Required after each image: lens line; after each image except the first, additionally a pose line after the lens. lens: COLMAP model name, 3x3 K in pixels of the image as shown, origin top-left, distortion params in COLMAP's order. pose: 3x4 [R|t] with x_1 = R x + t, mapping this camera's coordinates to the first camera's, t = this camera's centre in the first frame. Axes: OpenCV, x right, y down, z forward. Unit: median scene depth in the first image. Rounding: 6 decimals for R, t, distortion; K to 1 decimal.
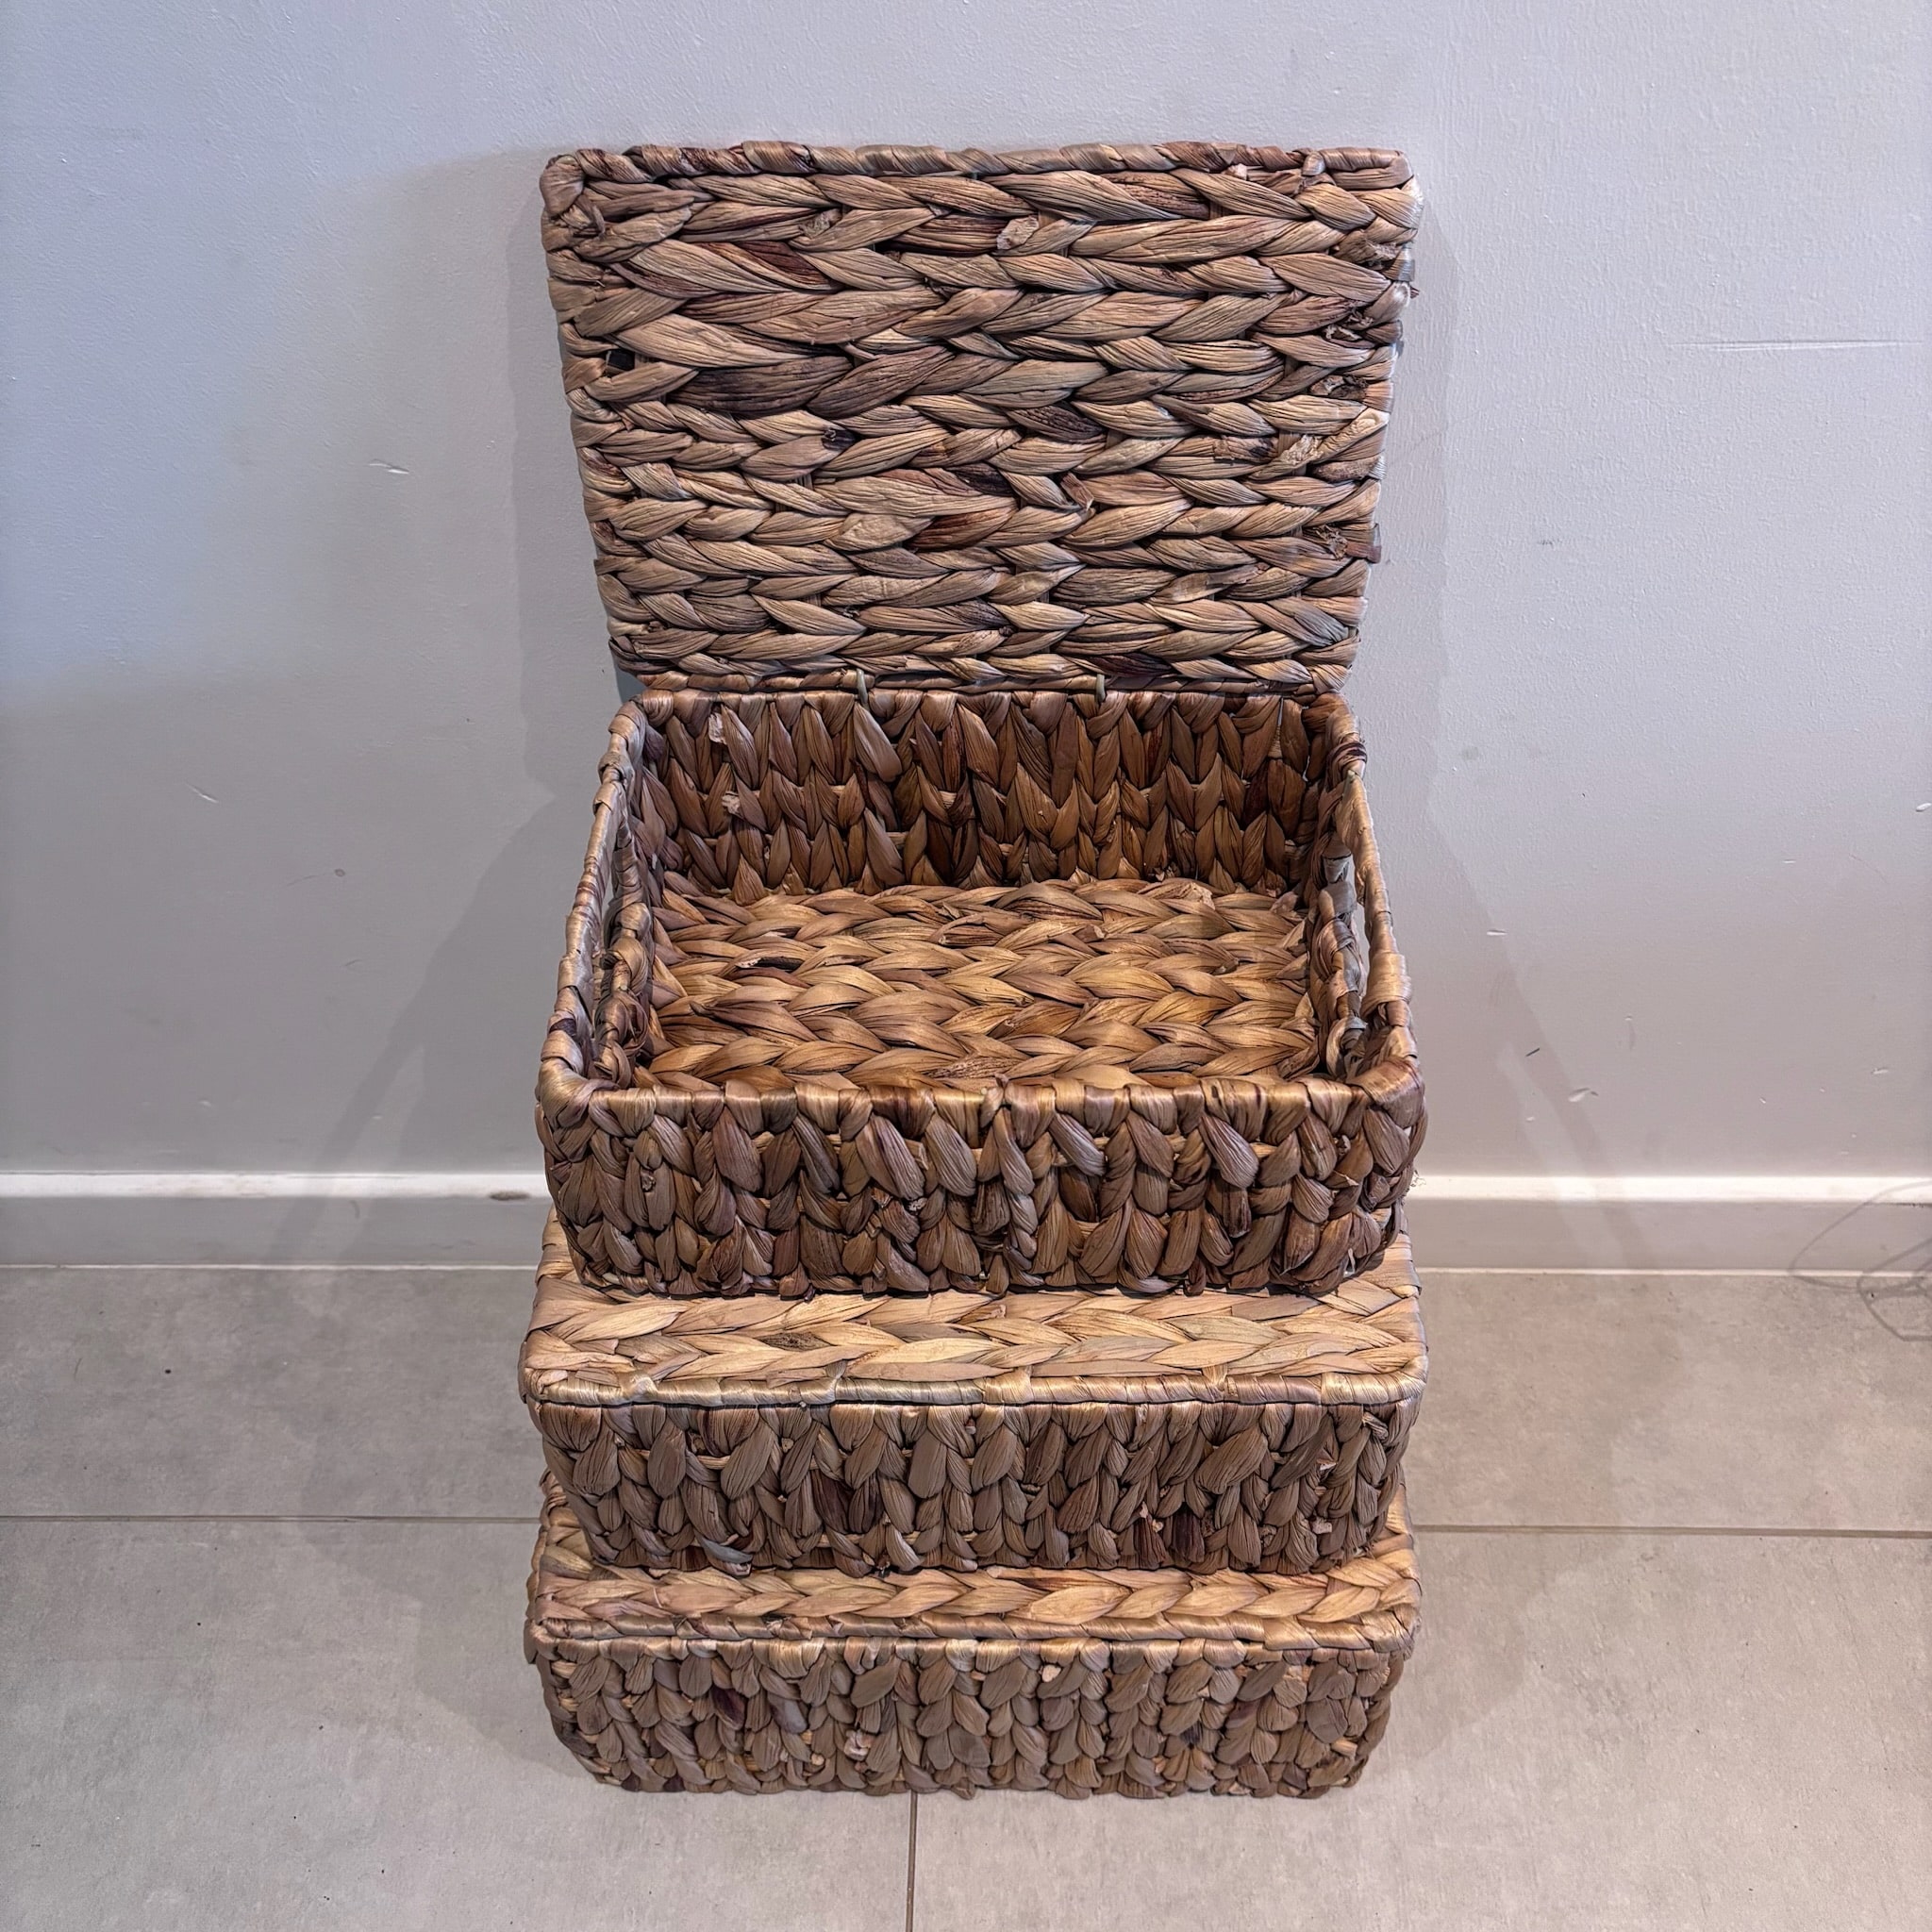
lens RADIAL K [[1980.3, 0, 966.9], [0, 1980.3, 983.4], [0, 0, 1]] dist [0.033295, 0.000000]
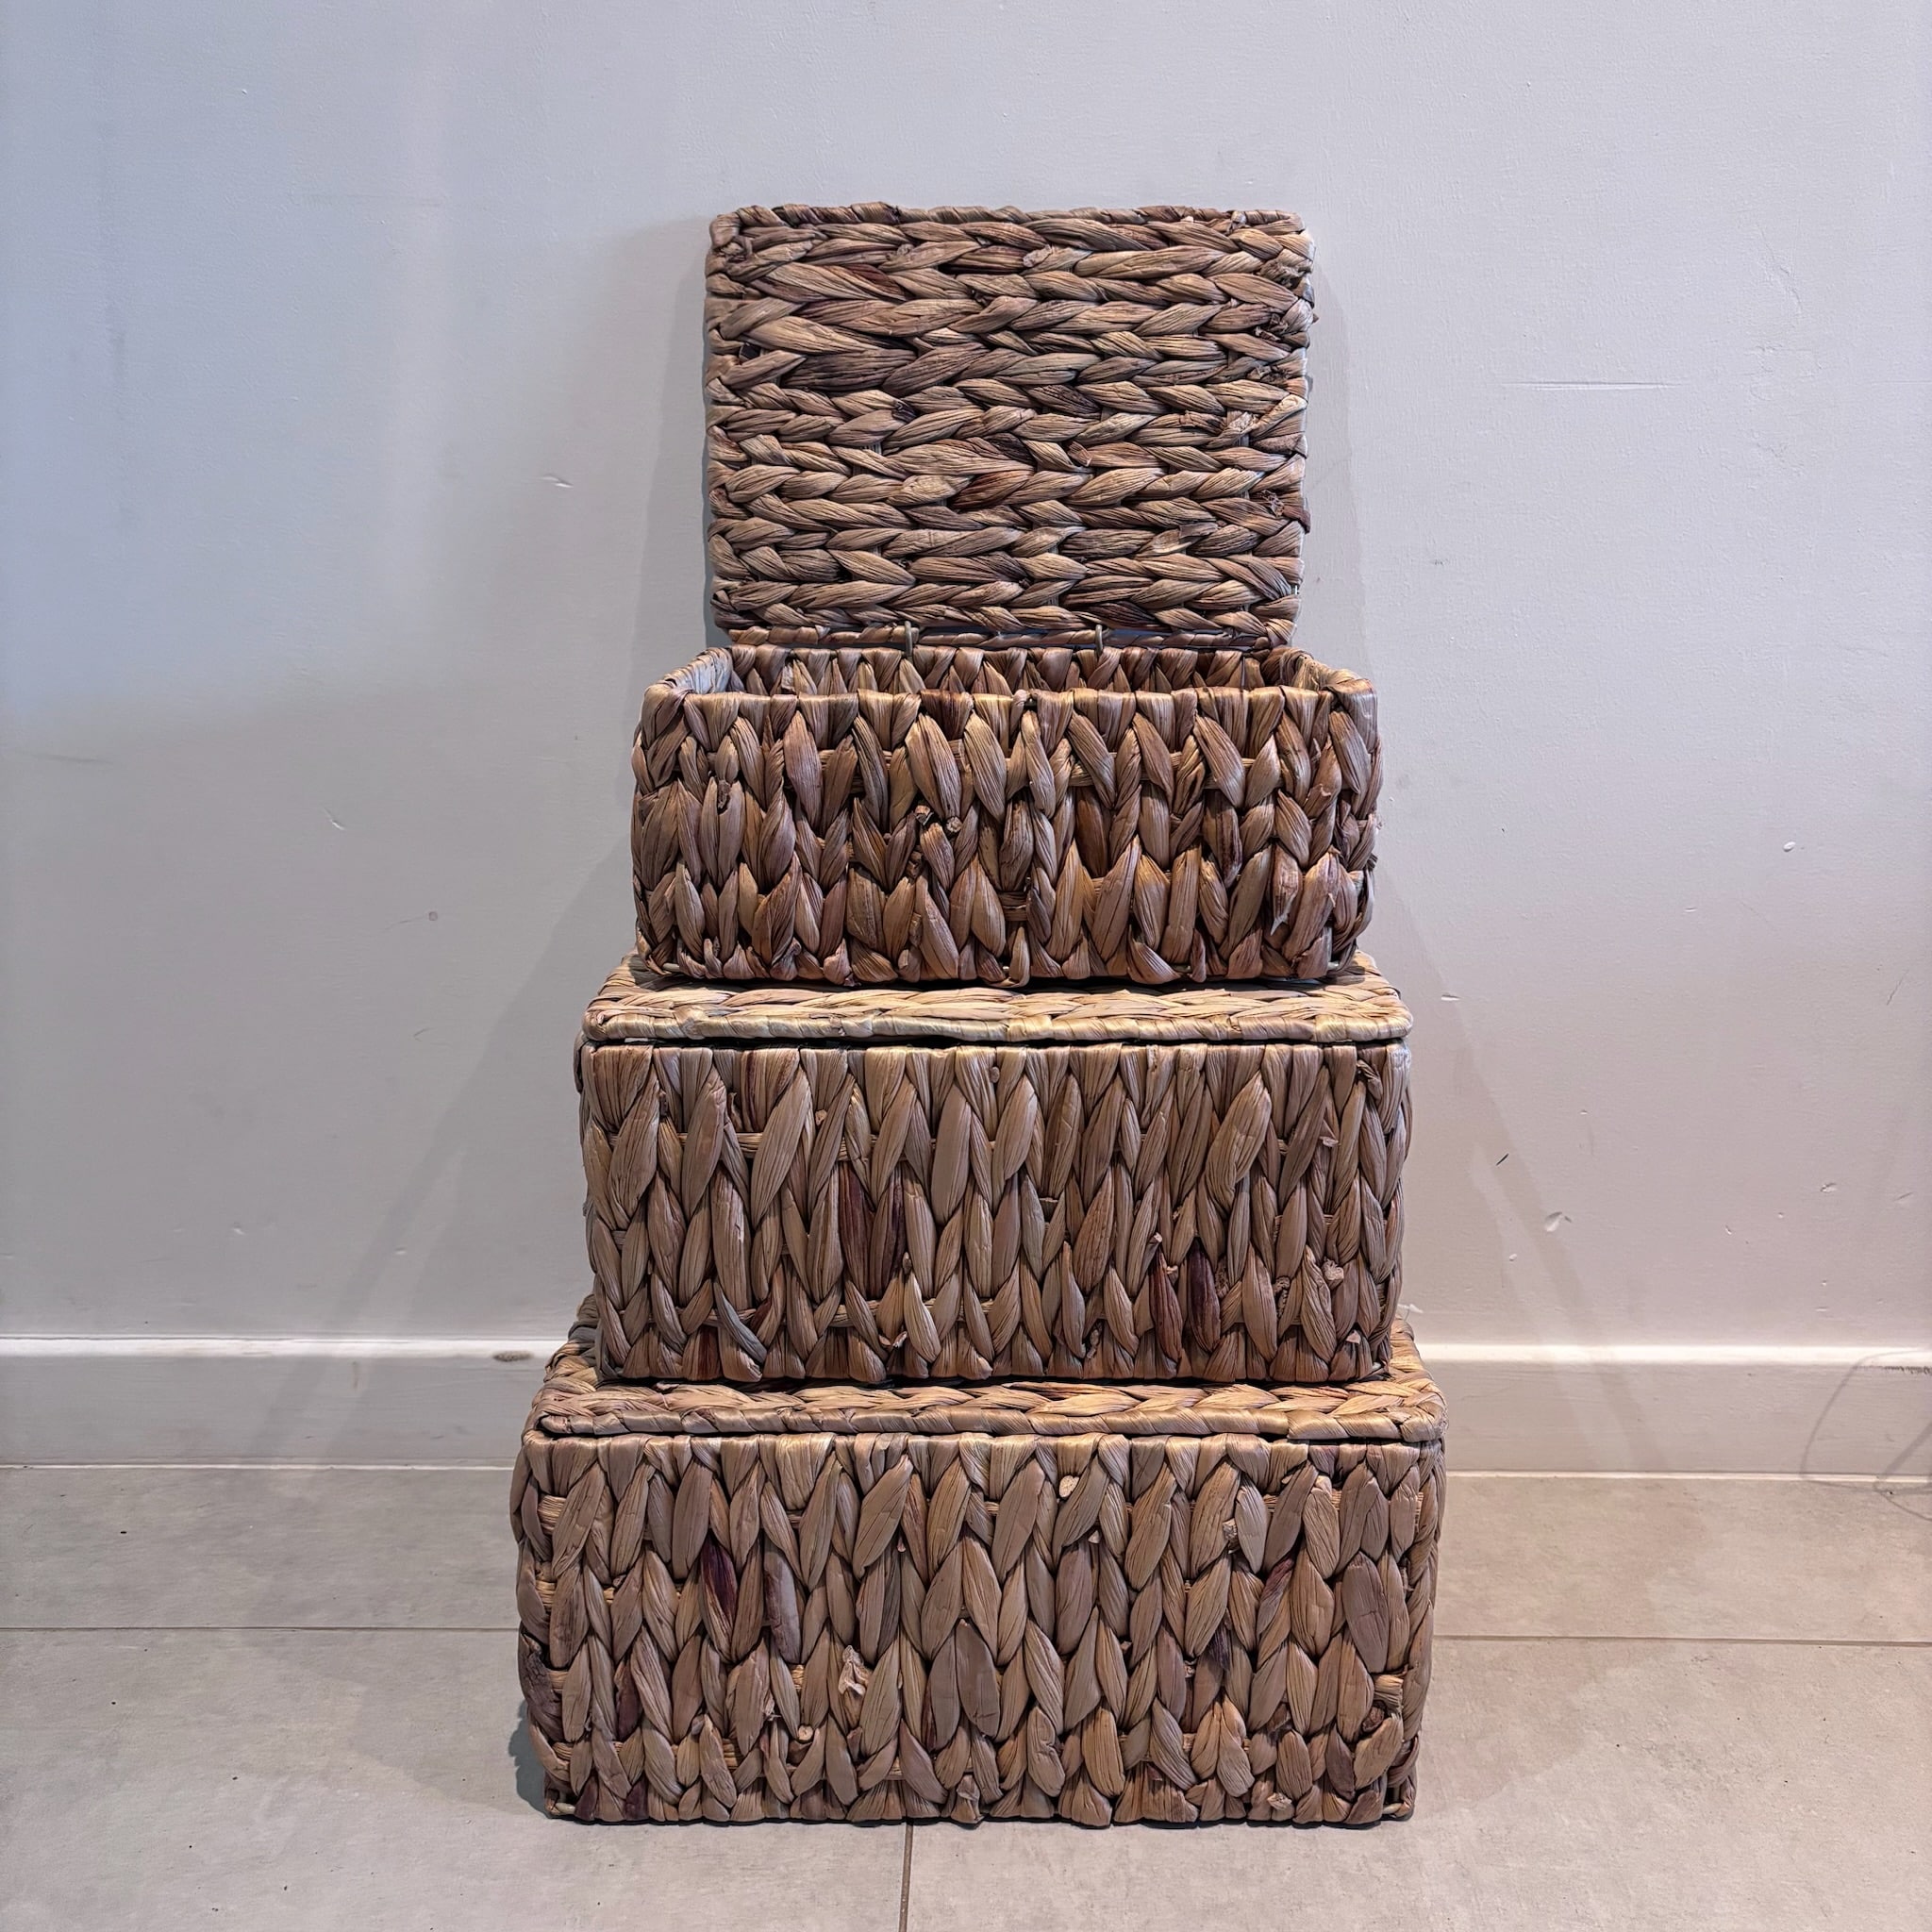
lens RADIAL K [[1980.3, 0, 976.9], [0, 1980.3, 972.2], [0, 0, 1]] dist [0.033295, 0.000000]
pose [[0.999603, 0.023787, 0.015069, -0.023430], [-0.011267, 0.828336, -0.560118, 0.722607], [-0.025806, 0.559726, 0.828276, 0.078414]]
